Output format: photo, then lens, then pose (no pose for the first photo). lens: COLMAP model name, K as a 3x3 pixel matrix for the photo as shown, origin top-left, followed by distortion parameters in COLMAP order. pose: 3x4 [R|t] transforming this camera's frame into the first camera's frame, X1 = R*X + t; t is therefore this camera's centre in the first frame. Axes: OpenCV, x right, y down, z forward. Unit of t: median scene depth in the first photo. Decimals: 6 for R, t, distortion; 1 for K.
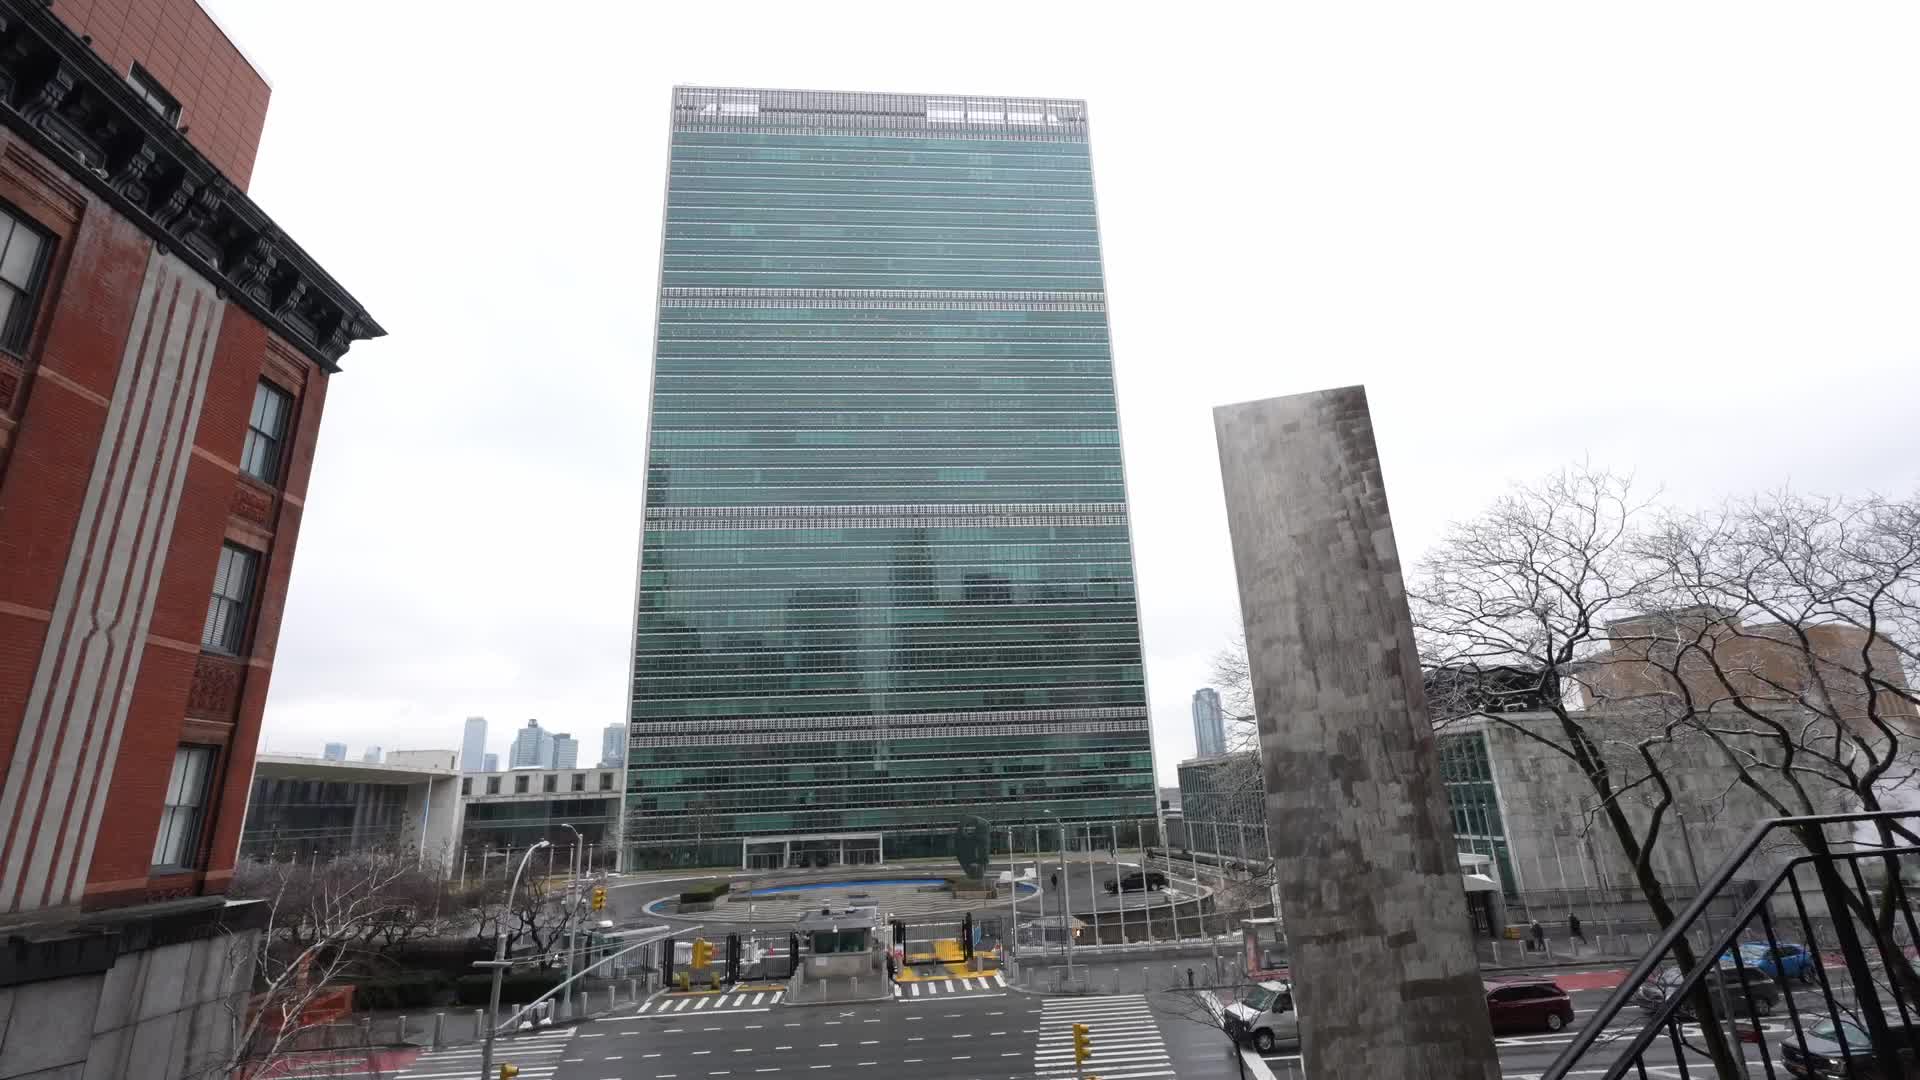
lens RADIAL K [[871.6, 0, 960.0], [0, 871.6, 540.0], [0, 0, 1]] dist [-0.003093, 0.001381]
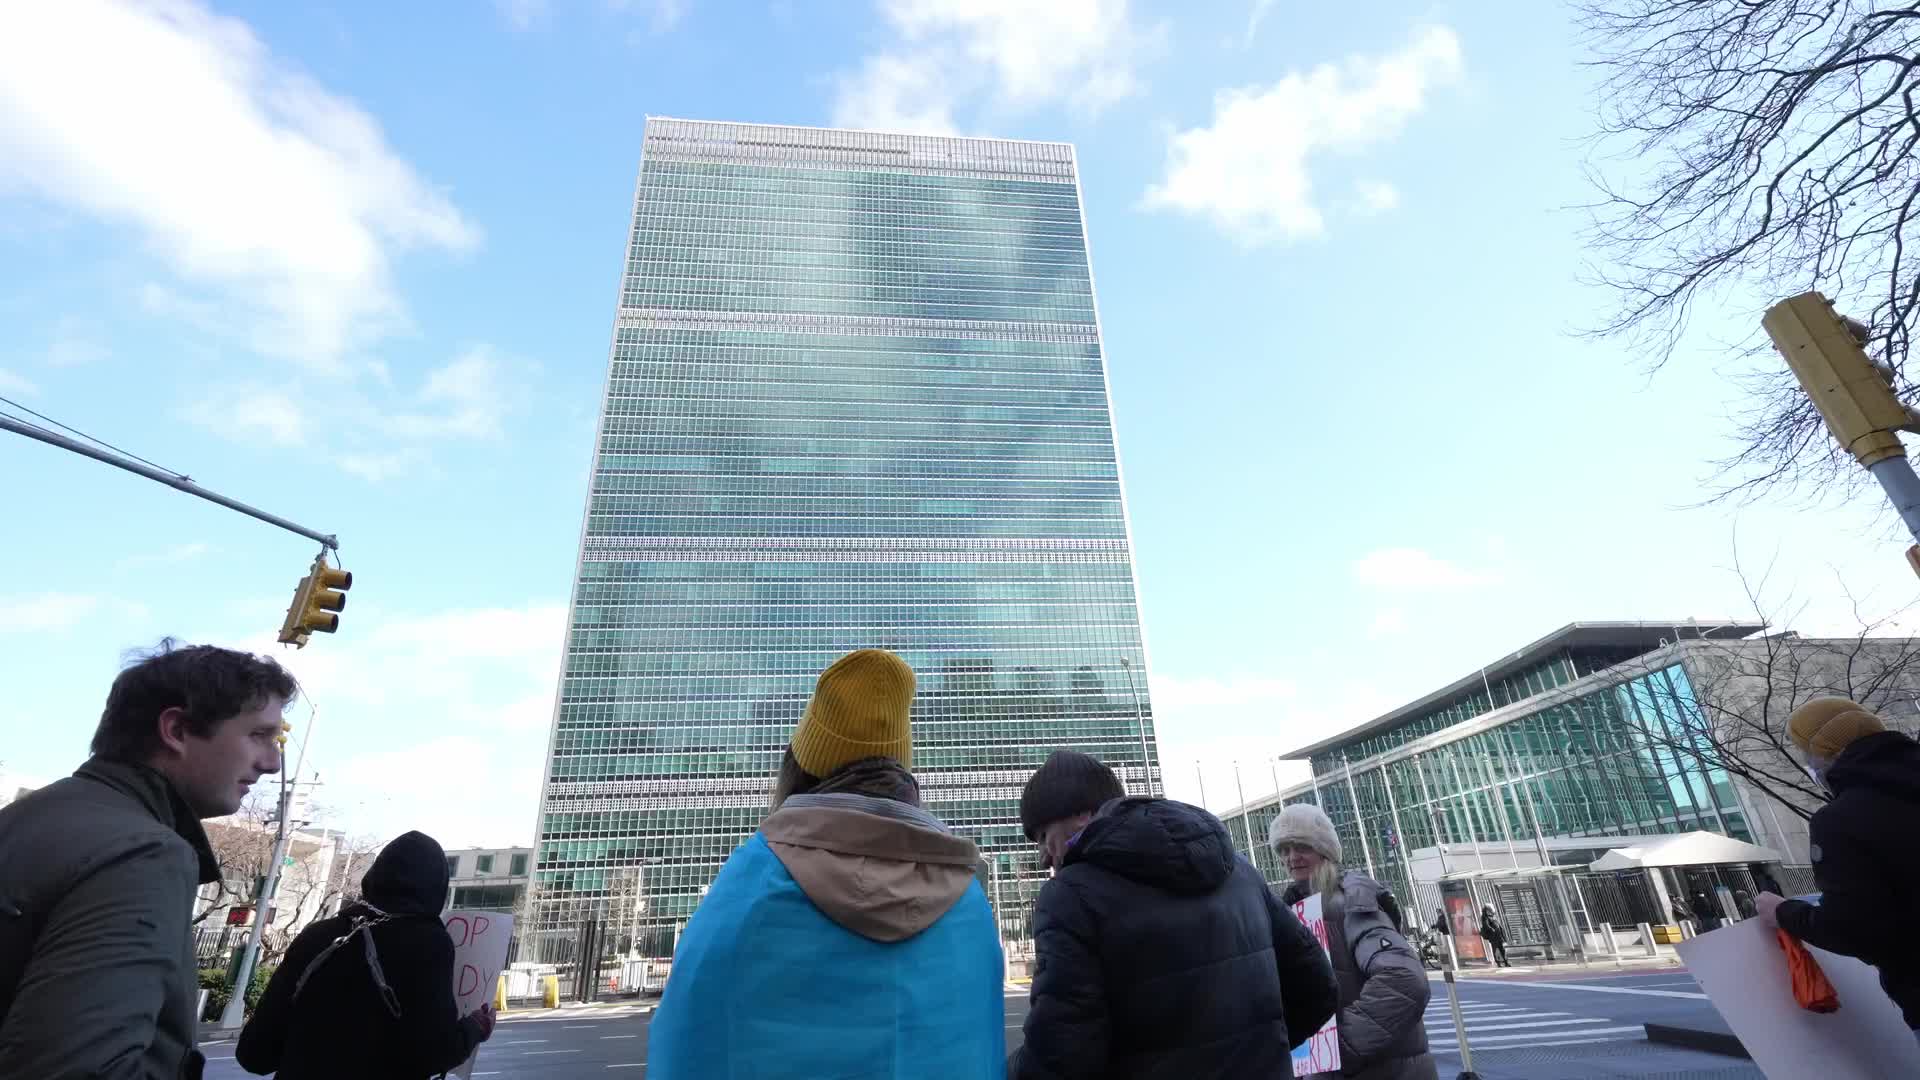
lens RADIAL K [[871.6, 0, 960.0], [0, 871.6, 540.0], [0, 0, 1]] dist [-0.003093, 0.001381]
pose [[0.999544, 0.006648, 0.029453, -0.009437], [-0.002236, 0.989077, -0.147381, 0.092465], [-0.030111, 0.147248, 0.988641, 0.117197]]
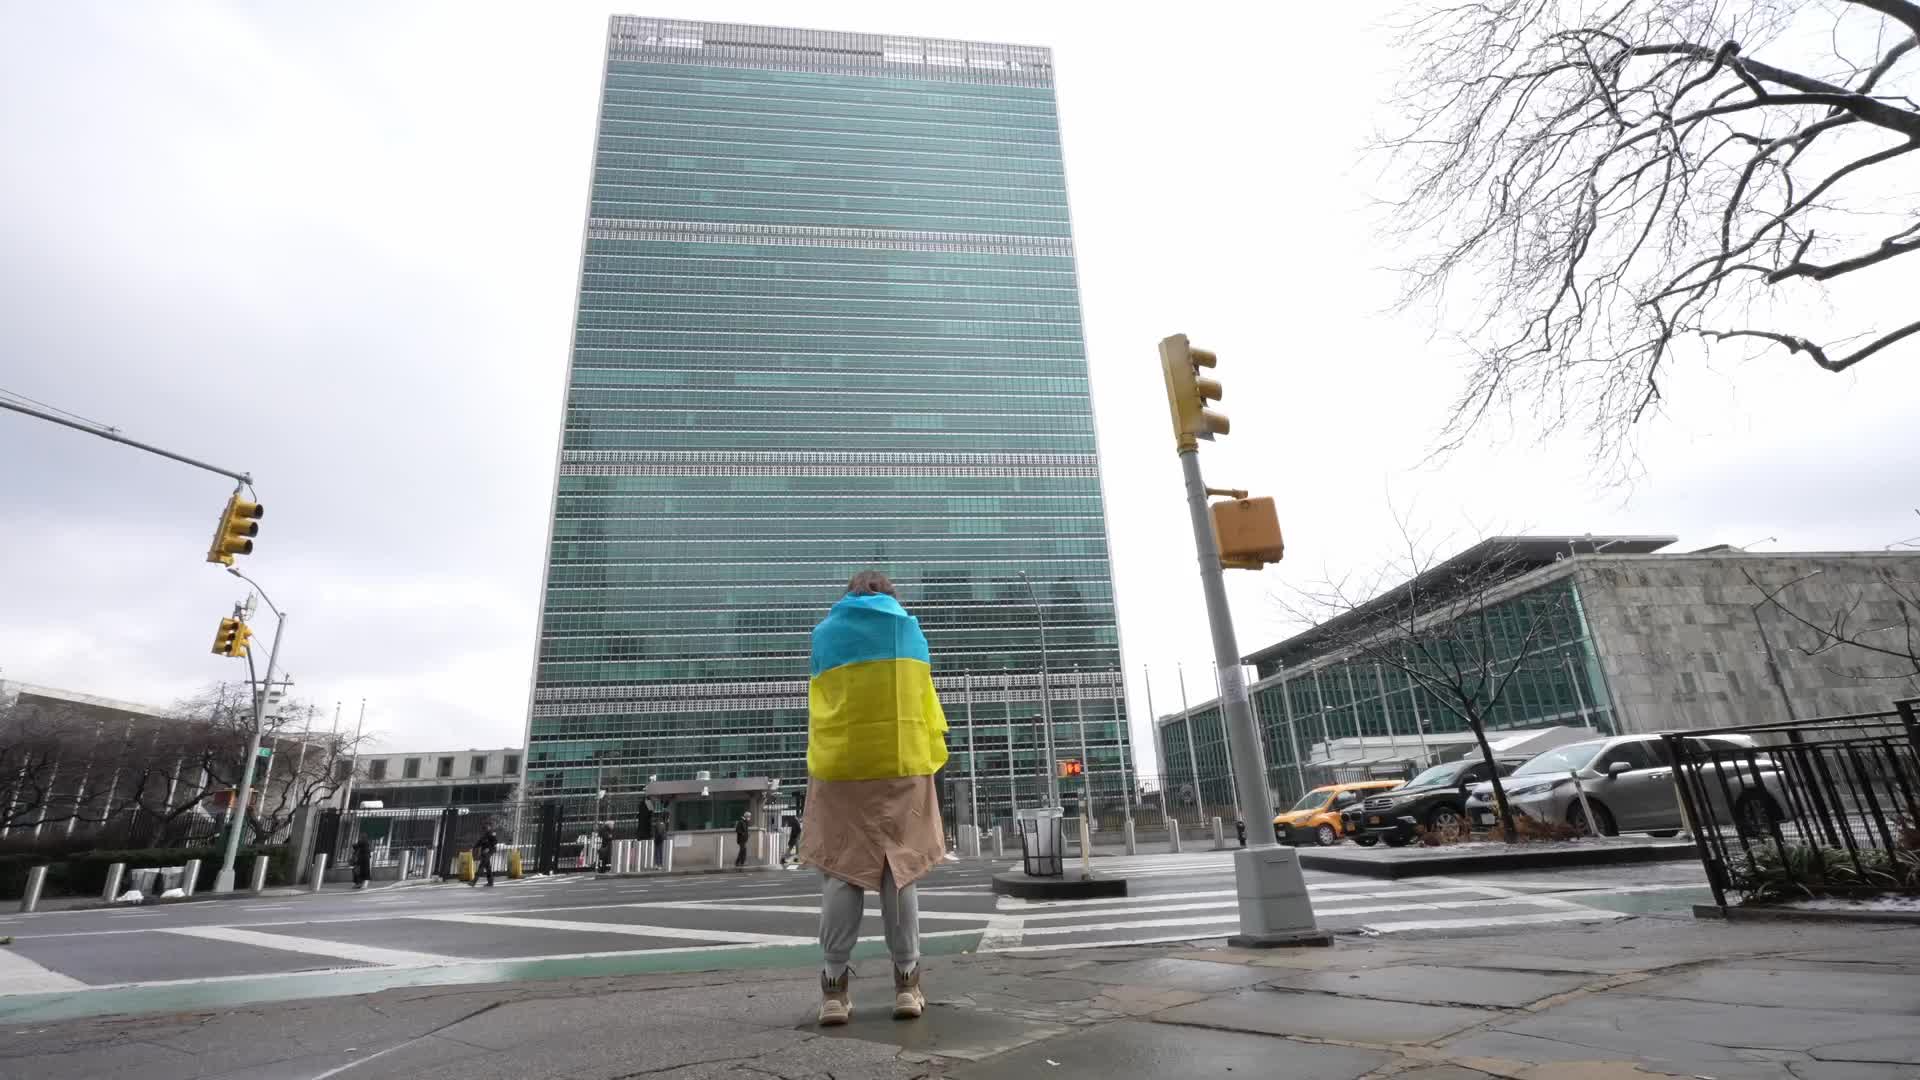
lens RADIAL K [[863.9, 0, 960.0], [0, 863.9, 540.0], [0, 0, 1]] dist [-0.002798, 0.000055]
pose [[0.999034, 0.004142, 0.043741, 0.006870], [-0.002085, 0.998894, -0.046979, 0.092095], [-0.043887, 0.046842, 0.997938, 0.102572]]
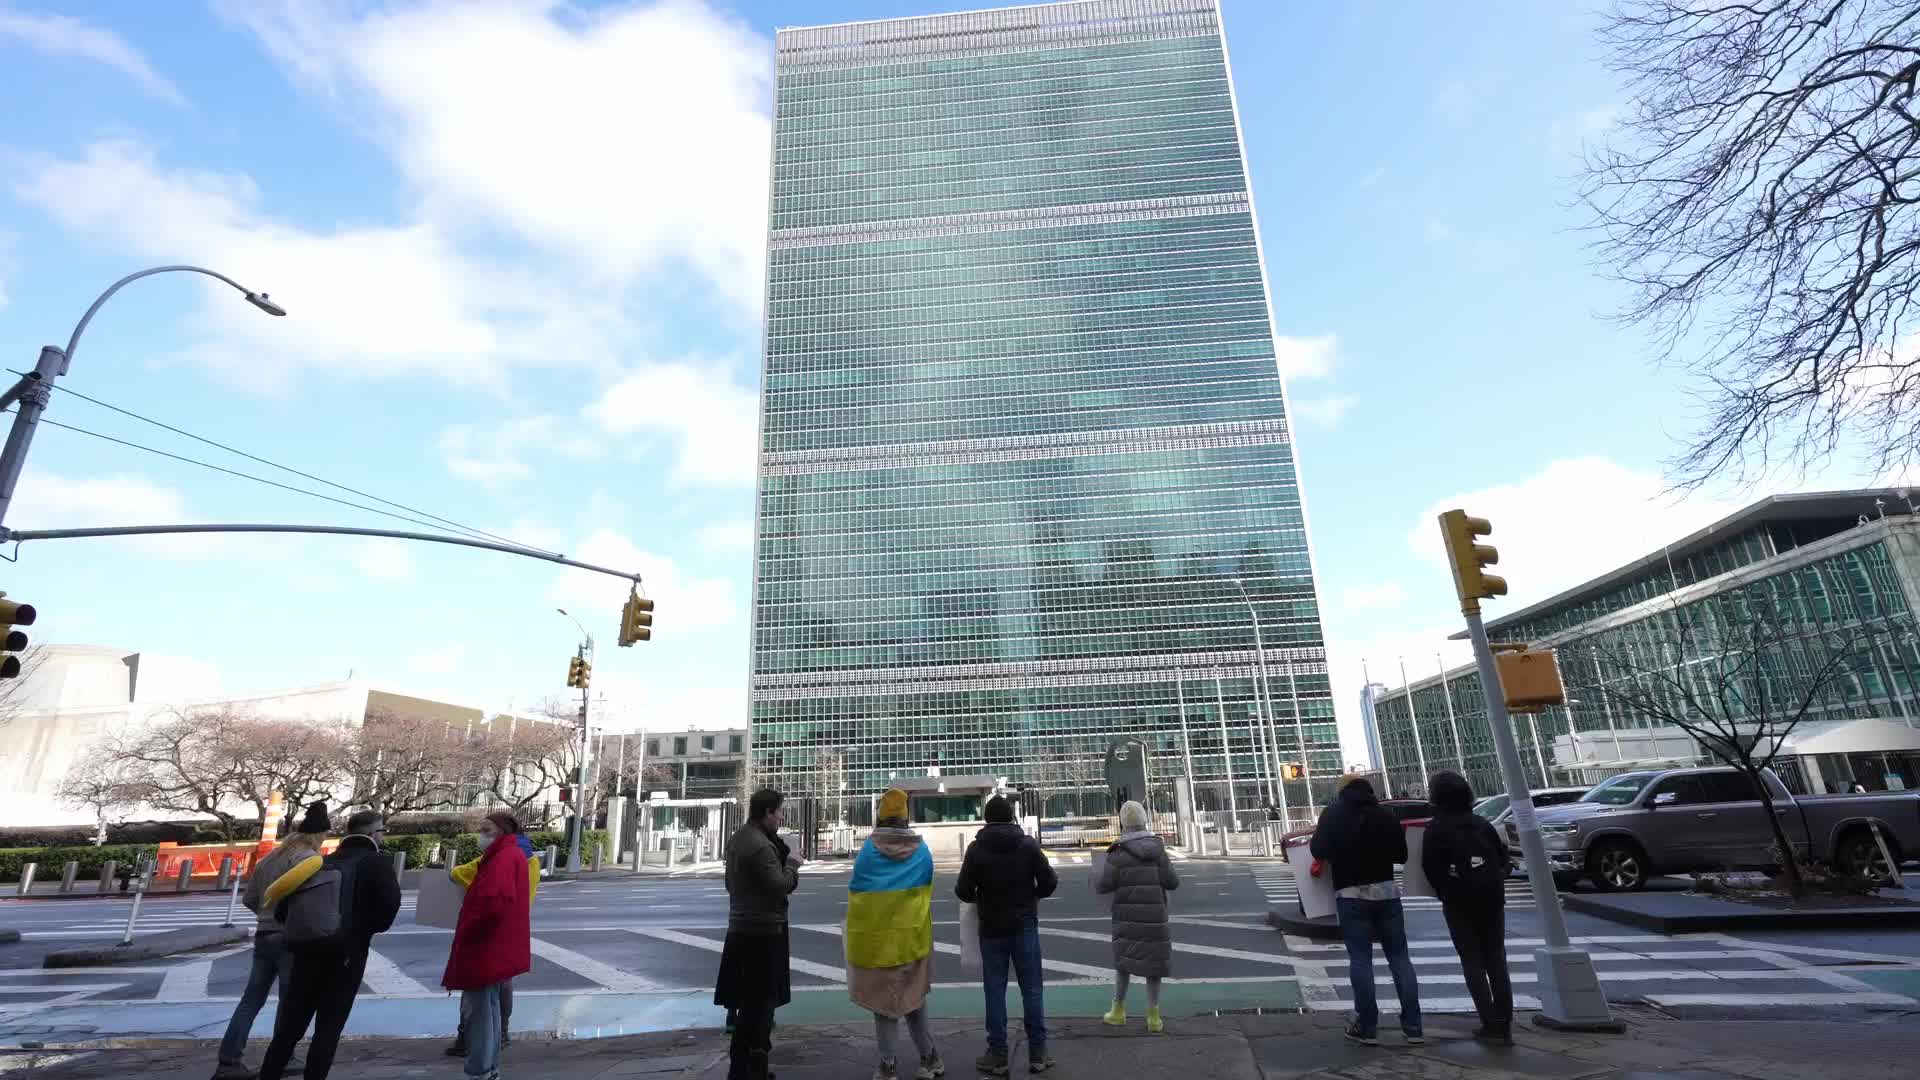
lens RADIAL K [[871.6, 0, 960.0], [0, 871.6, 540.0], [0, 0, 1]] dist [-0.003093, 0.001381]
pose [[0.986677, -0.044746, -0.156419, -0.001573], [0.042432, 0.998935, -0.018102, 0.081626], [0.157062, 0.011224, 0.987525, 0.088439]]
